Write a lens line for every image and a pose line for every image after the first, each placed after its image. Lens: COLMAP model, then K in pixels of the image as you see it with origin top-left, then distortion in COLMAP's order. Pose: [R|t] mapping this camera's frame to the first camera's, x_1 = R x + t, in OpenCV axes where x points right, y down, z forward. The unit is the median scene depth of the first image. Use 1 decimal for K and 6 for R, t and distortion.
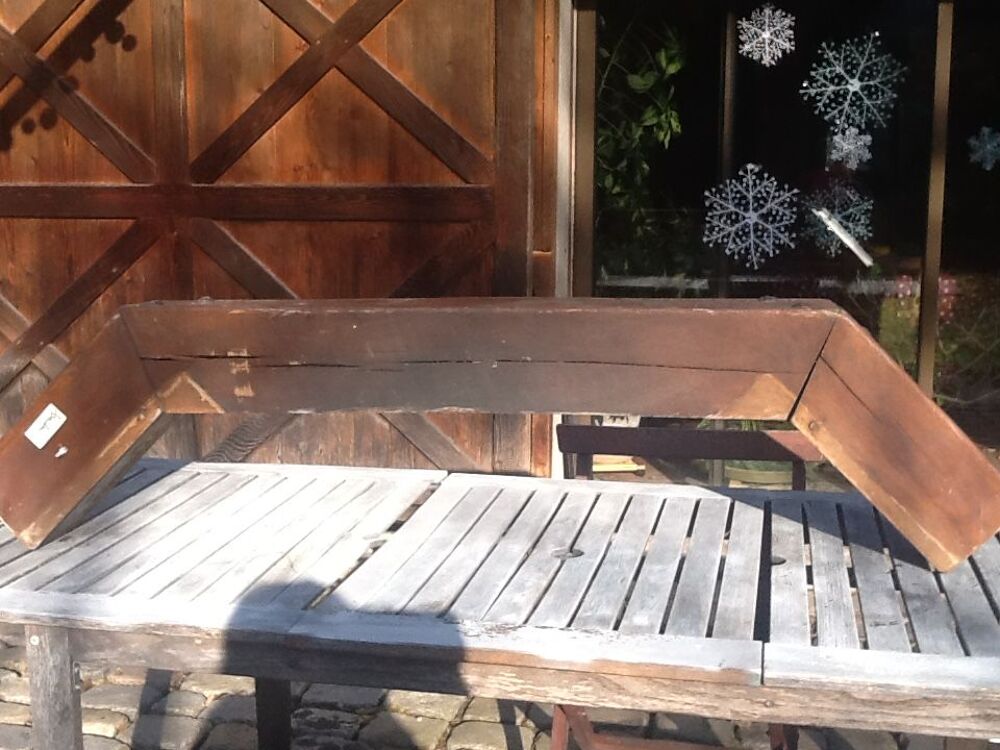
lens RADIAL K [[1249.5, 0, 500.0], [0, 1249.5, 375.0], [0, 0, 1]] dist [0.029256, -0.241723]
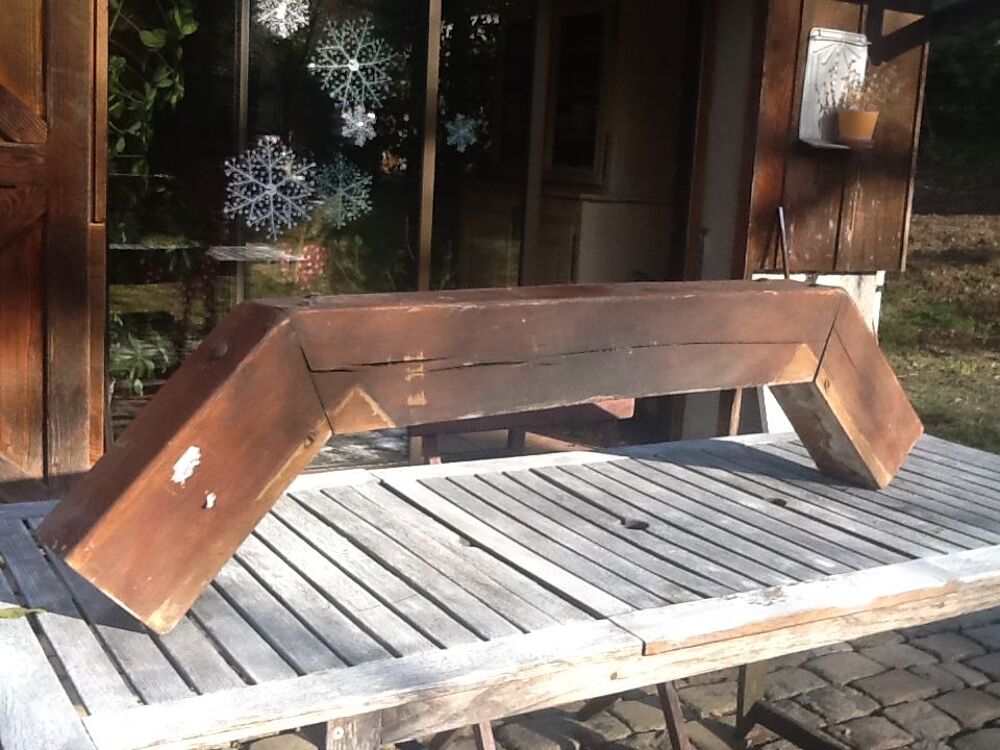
lens RADIAL K [[1249.5, 0, 500.0], [0, 1249.5, 375.0], [0, 0, 1]] dist [0.029256, -0.241723]
pose [[0.717500, -0.077867, 0.692193, -0.373559], [0.054655, 0.996962, 0.055497, -0.024237], [-0.694411, -0.001987, 0.719576, 0.158612]]
